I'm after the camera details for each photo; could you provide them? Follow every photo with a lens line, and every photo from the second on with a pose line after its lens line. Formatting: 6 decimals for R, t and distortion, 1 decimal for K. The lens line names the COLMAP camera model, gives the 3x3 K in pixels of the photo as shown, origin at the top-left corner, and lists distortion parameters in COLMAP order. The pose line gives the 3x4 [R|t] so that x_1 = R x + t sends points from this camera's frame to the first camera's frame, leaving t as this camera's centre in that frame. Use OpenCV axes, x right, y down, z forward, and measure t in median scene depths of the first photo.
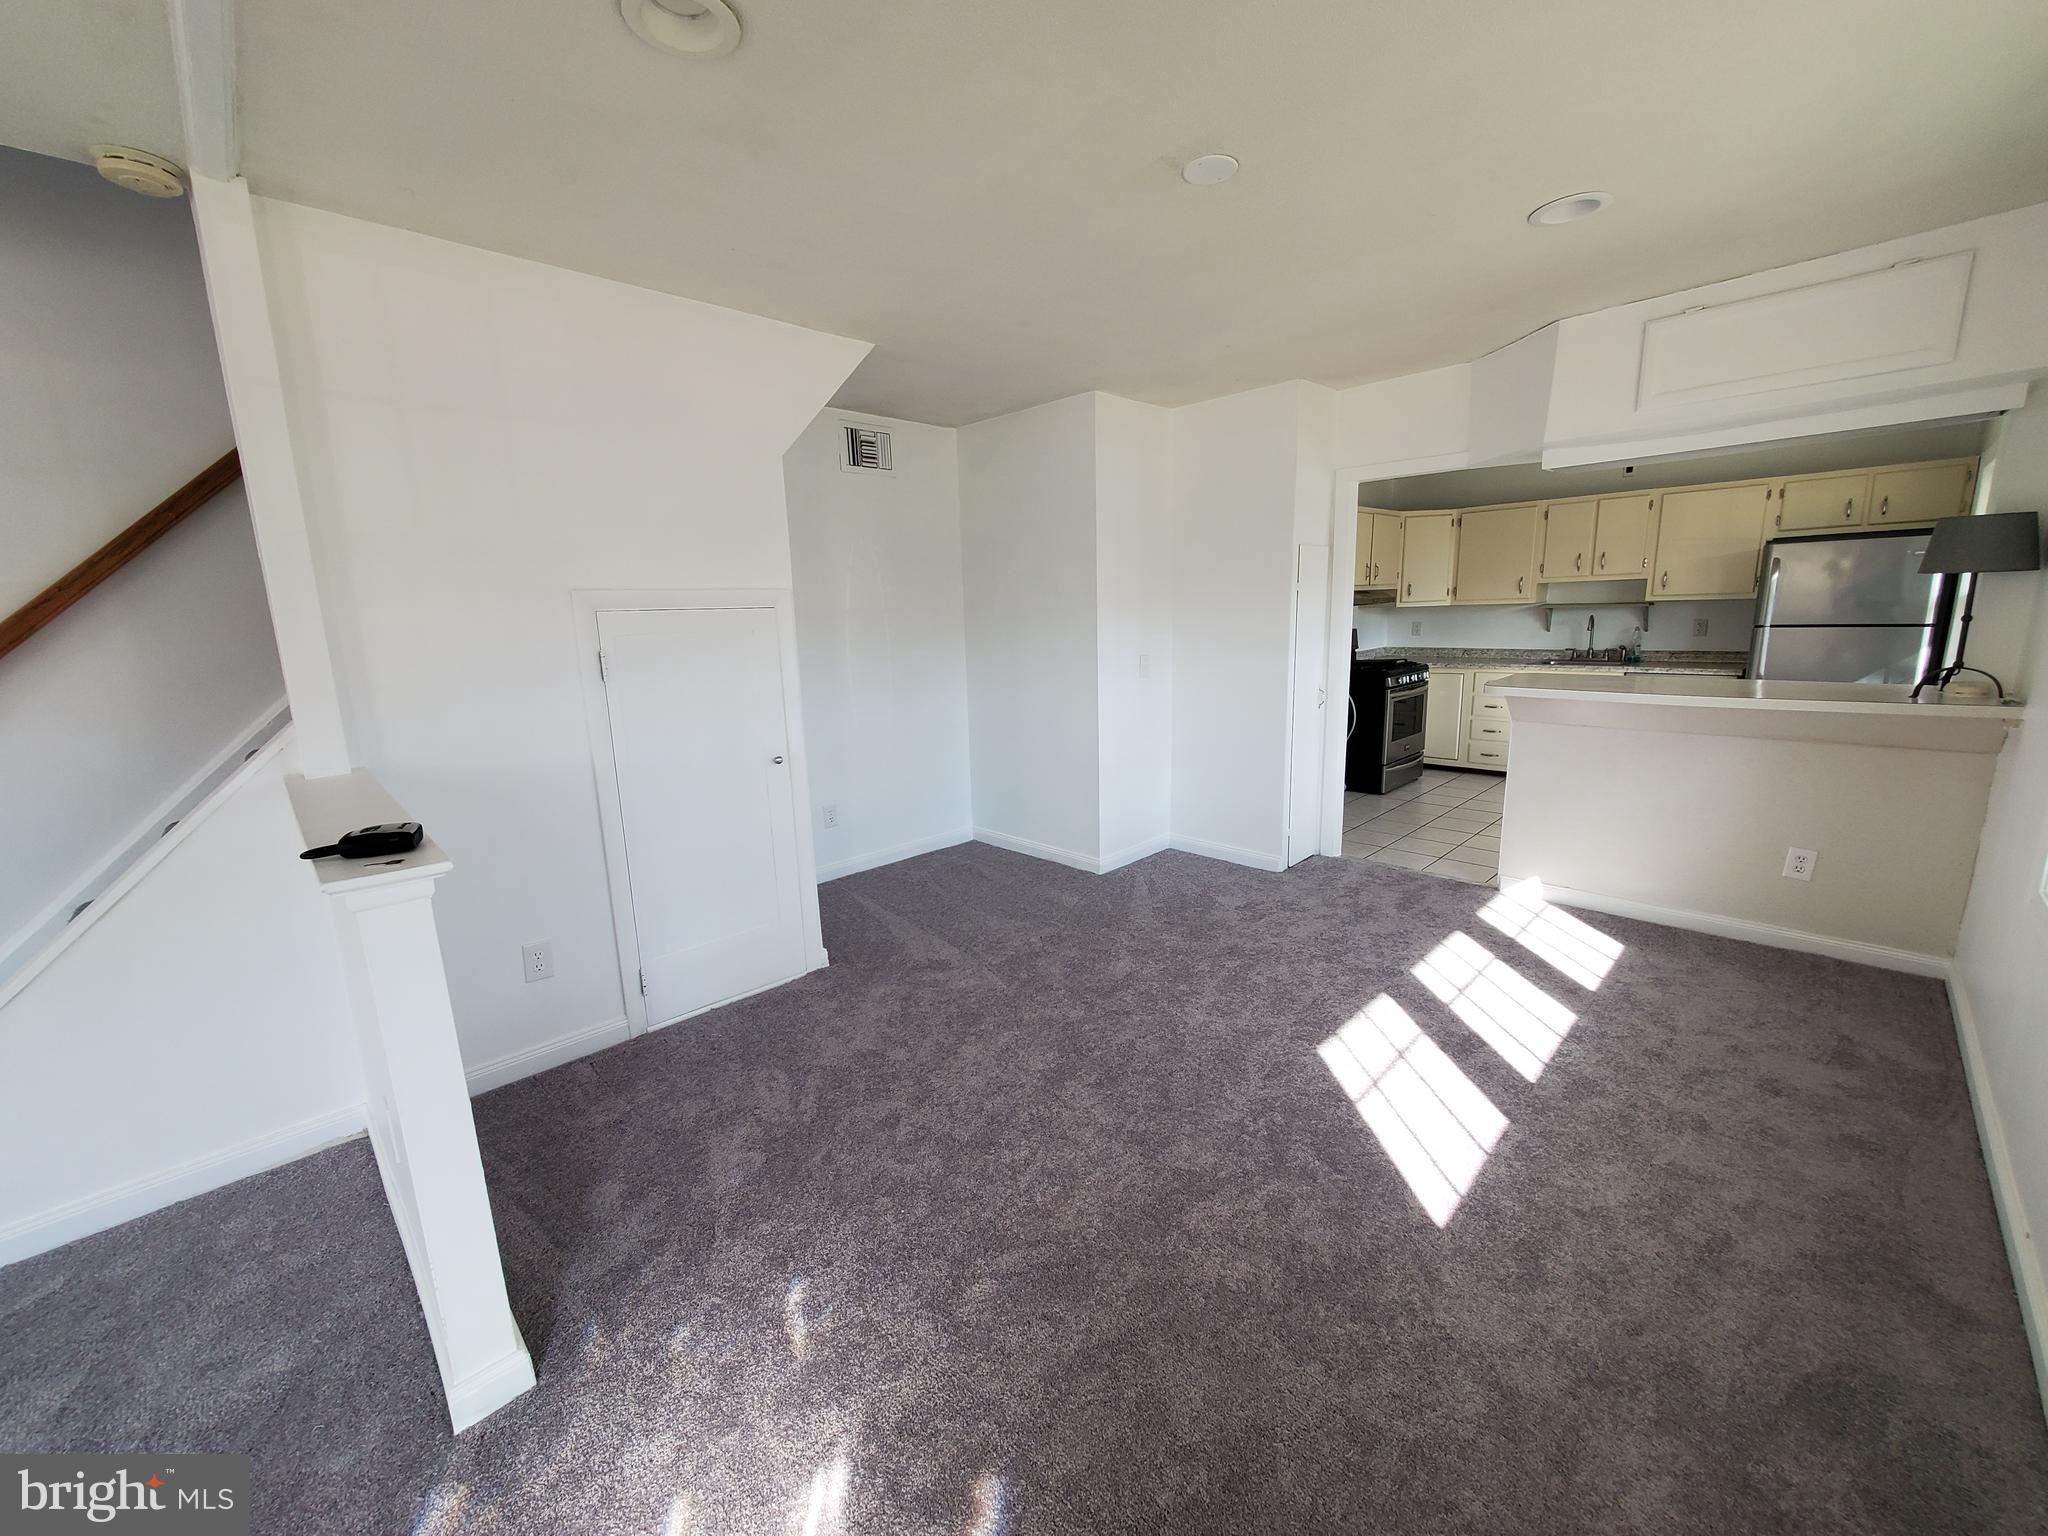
lens RADIAL K [[806.3, 0, 1013.7], [0, 806.3, 765.8], [0, 0, 1]] dist [0.002745, -0.001082]
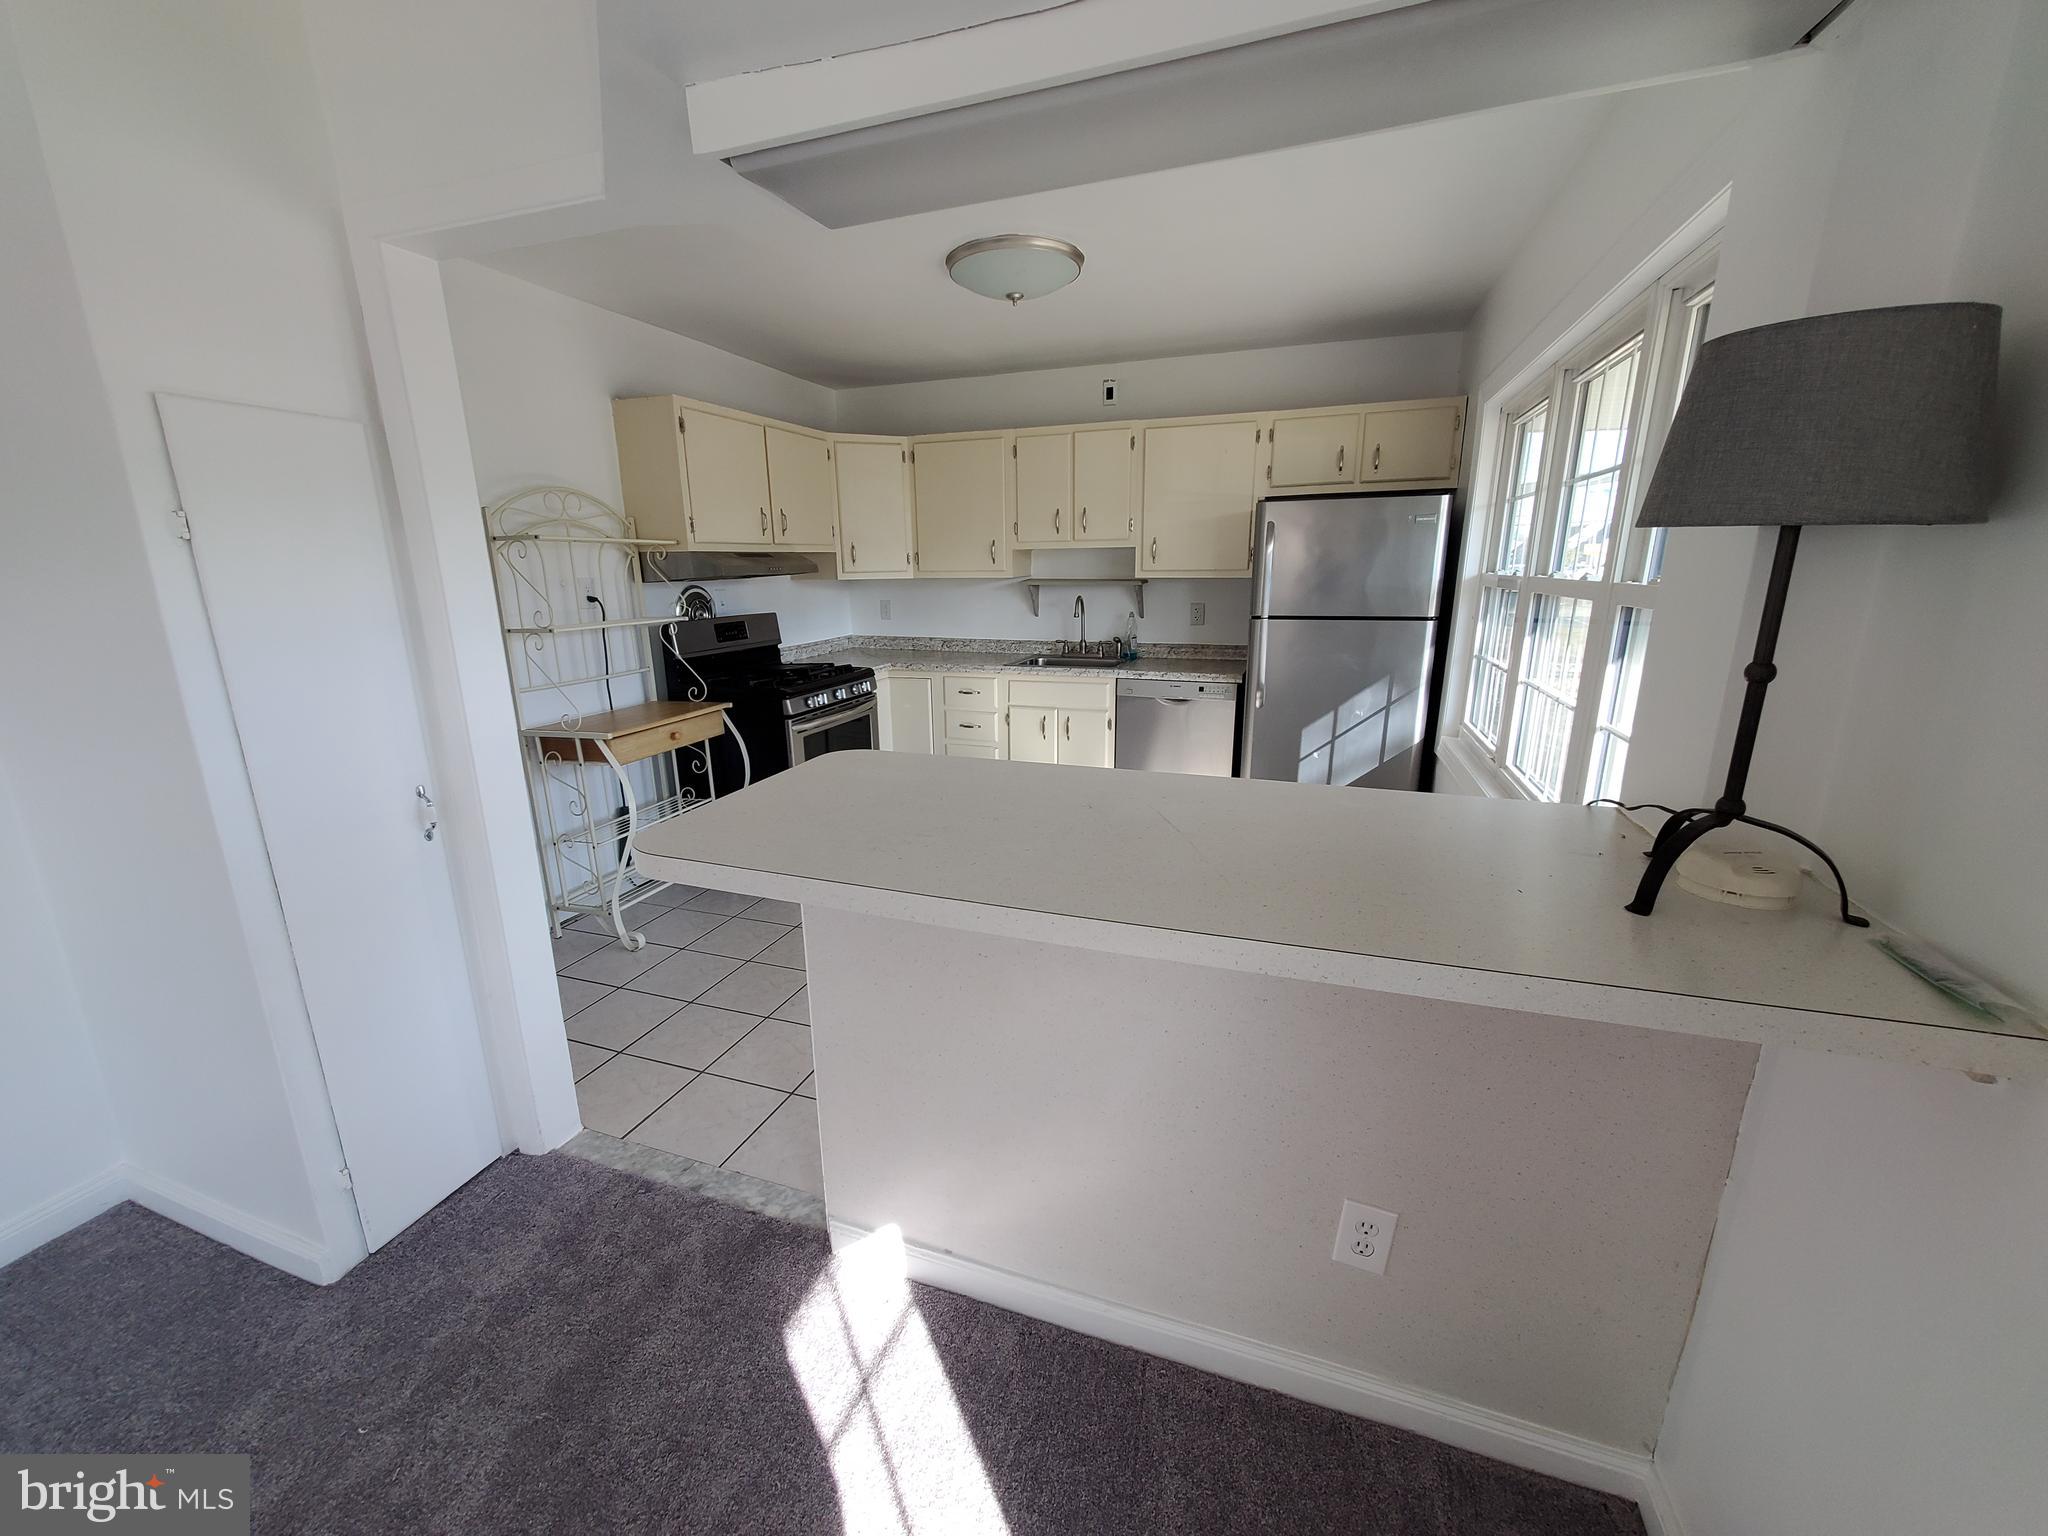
lens RADIAL K [[806.3, 0, 1014.7], [0, 806.3, 765.5], [0, 0, 1]] dist [0.002745, -0.001082]
pose [[0.898236, -0.084488, 0.431316, 0.427326], [0.066011, 0.996152, 0.057659, -0.101333], [-0.434528, -0.023320, 0.900356, 0.464307]]
